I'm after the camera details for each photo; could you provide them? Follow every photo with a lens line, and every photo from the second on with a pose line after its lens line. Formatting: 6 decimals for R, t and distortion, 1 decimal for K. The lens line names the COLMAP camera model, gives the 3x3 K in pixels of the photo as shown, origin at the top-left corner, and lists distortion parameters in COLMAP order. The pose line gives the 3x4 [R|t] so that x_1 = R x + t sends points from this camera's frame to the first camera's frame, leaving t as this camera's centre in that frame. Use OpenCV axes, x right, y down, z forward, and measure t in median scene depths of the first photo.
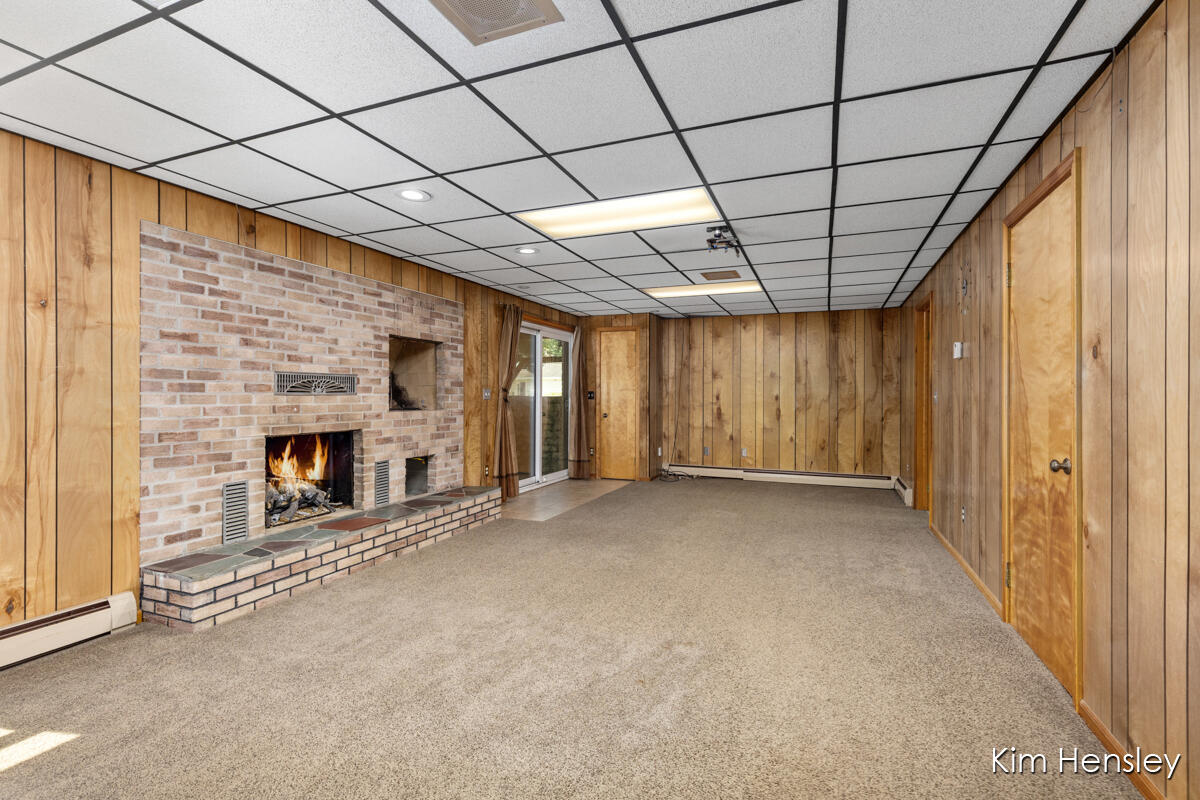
lens RADIAL K [[543.1, 0, 589.0], [0, 543.1, 399.5], [0, 0, 1]] dist [0.010370, -0.002634]
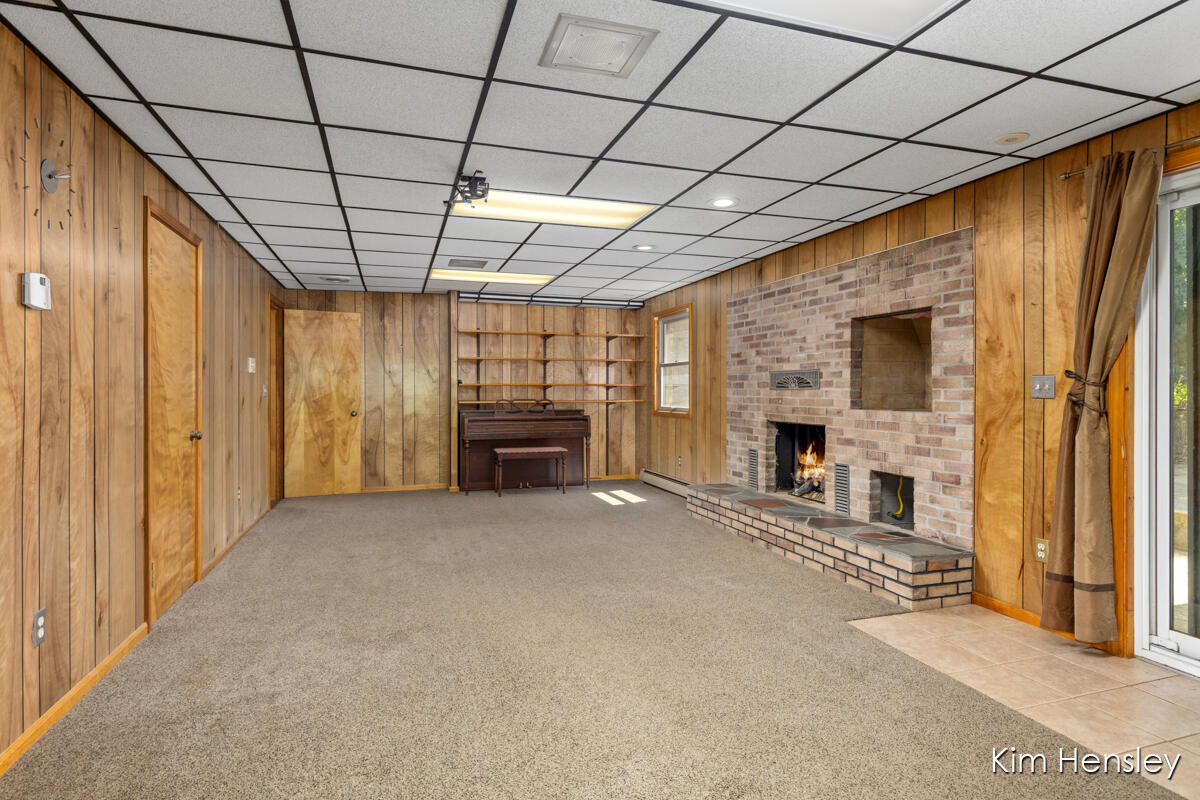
lens RADIAL K [[630.8, 0, 595.9], [0, 630.8, 393.5], [0, 0, 1]] dist [0.001306, -0.000860]
pose [[-0.752164, 0.002847, -0.658970, 0.663505], [-0.005411, 0.999930, 0.010496, -0.011550], [0.658954, 0.011461, -0.752096, 1.671794]]
